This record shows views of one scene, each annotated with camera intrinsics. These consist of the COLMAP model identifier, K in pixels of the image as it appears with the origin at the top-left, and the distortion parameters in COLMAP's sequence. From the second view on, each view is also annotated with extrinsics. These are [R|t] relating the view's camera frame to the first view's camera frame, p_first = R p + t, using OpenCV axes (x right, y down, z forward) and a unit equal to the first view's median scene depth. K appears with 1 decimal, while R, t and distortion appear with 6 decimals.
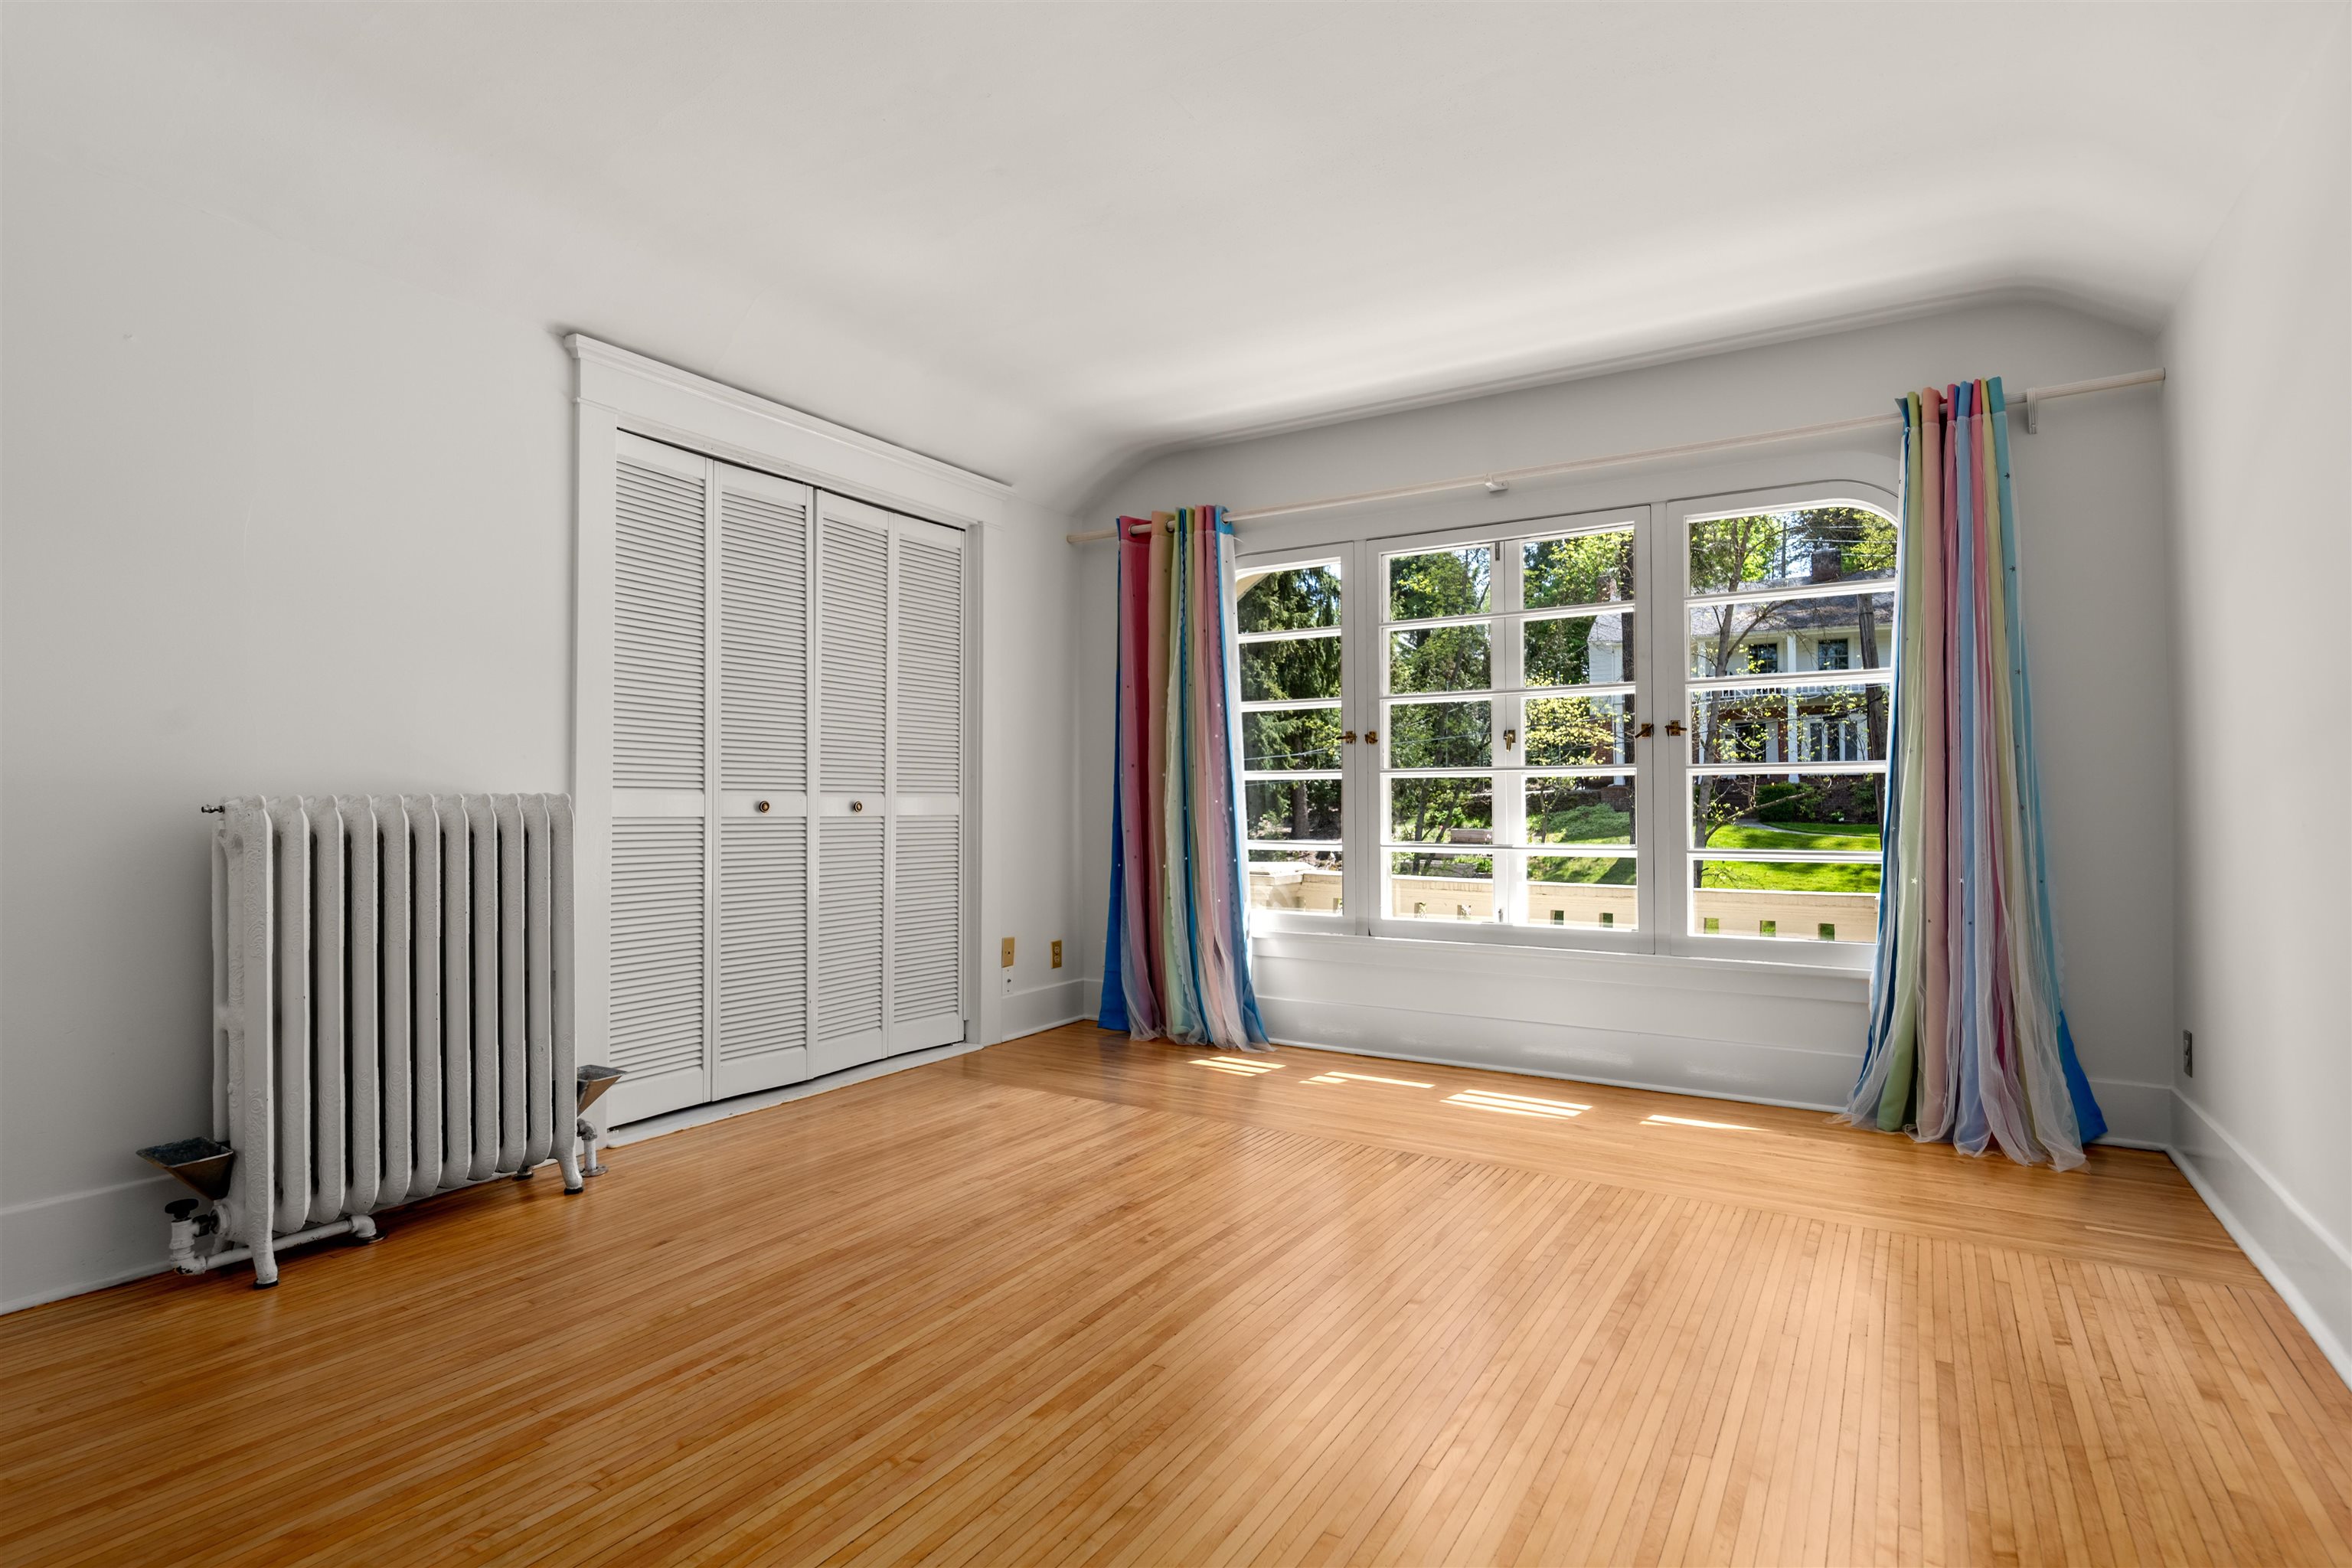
lens RADIAL K [[1219.8, 0, 1174.4], [0, 1219.8, 768.3], [0, 0, 1]] dist [0.003660, 0.000943]
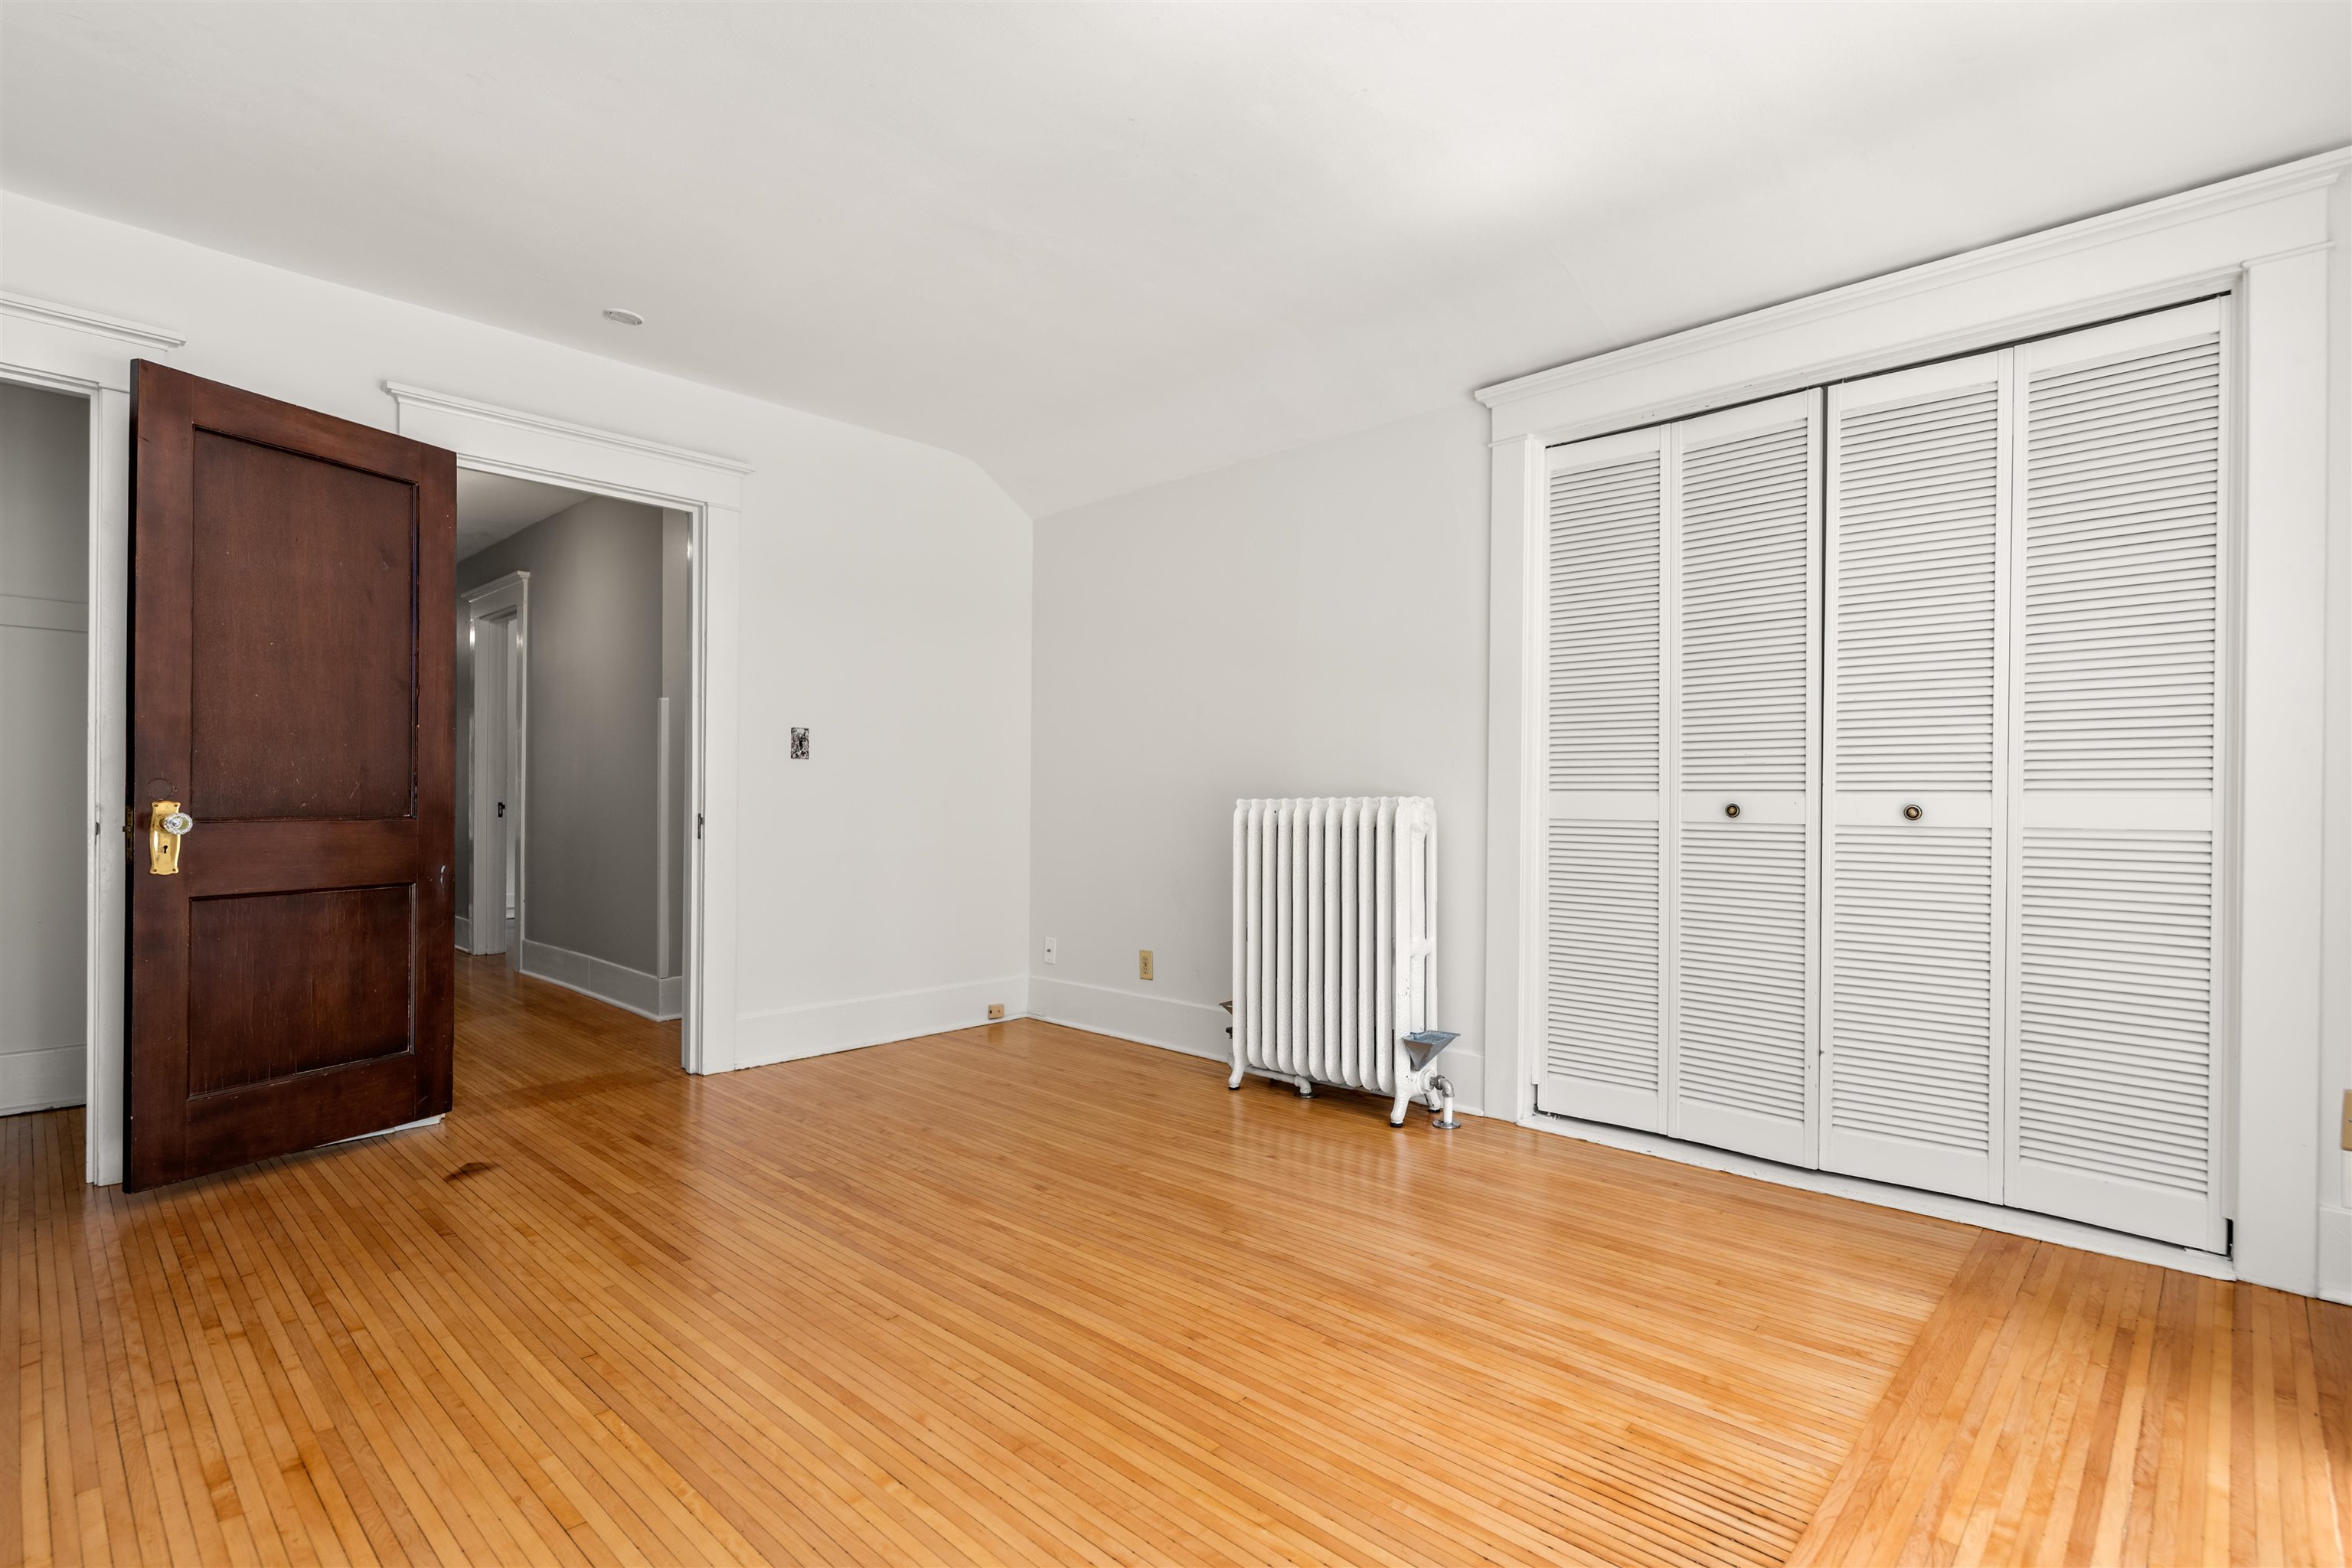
lens RADIAL K [[1139.0, 0, 1188.9], [0, 1139.0, 798.7], [0, 0, 1]] dist [-0.000360, -0.000028]
pose [[-0.228771, -0.003302, -0.973475, 0.671940], [0.023186, 0.999692, -0.008840, 0.029069], [0.973204, -0.024593, -0.228624, 1.095400]]
